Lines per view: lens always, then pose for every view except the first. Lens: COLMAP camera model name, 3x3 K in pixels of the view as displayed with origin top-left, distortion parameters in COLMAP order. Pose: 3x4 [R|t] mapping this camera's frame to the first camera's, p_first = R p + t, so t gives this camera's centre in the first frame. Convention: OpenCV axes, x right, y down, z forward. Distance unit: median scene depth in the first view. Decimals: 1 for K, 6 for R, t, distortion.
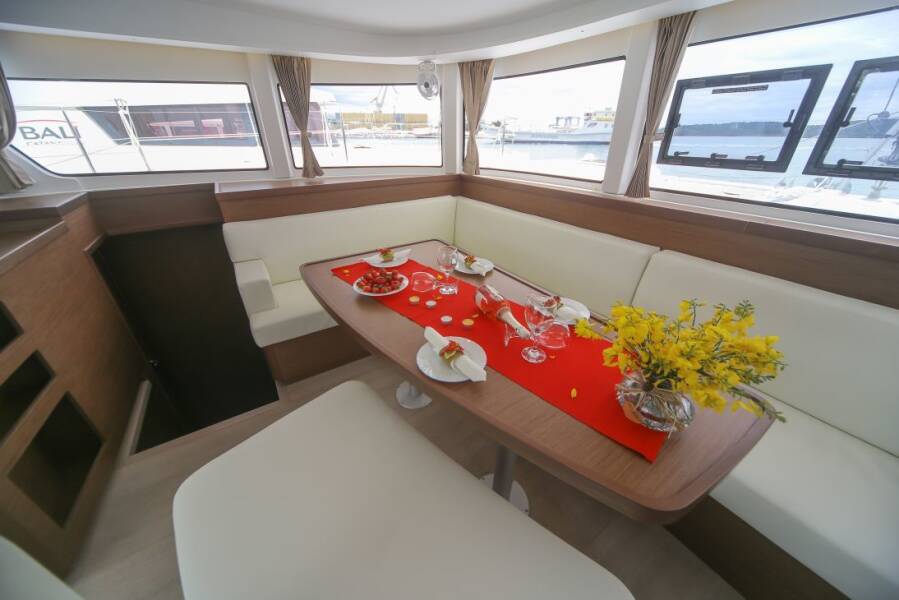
lens RADIAL K [[315.2, 0, 447.8], [0, 315.2, 295.2], [0, 0, 1]] dist [-0.003793, -0.000136]
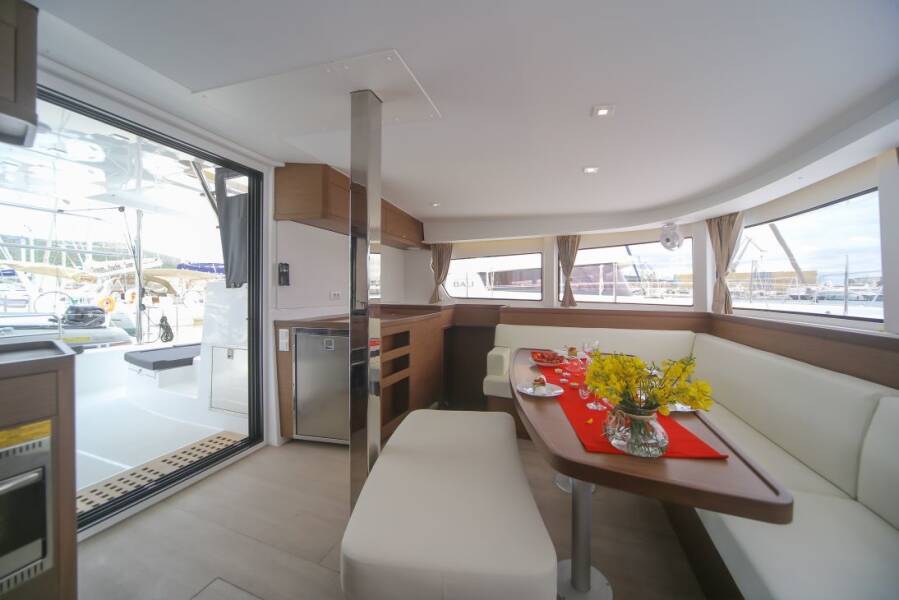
lens RADIAL K [[315.2, 0, 447.8], [0, 315.2, 295.2], [0, 0, 1]] dist [-0.003793, -0.000136]
pose [[0.596057, 0.016456, -0.802774, 0.409024], [-0.373986, 0.890410, -0.259431, 0.149170], [0.710528, 0.454862, 0.536889, -0.151415]]
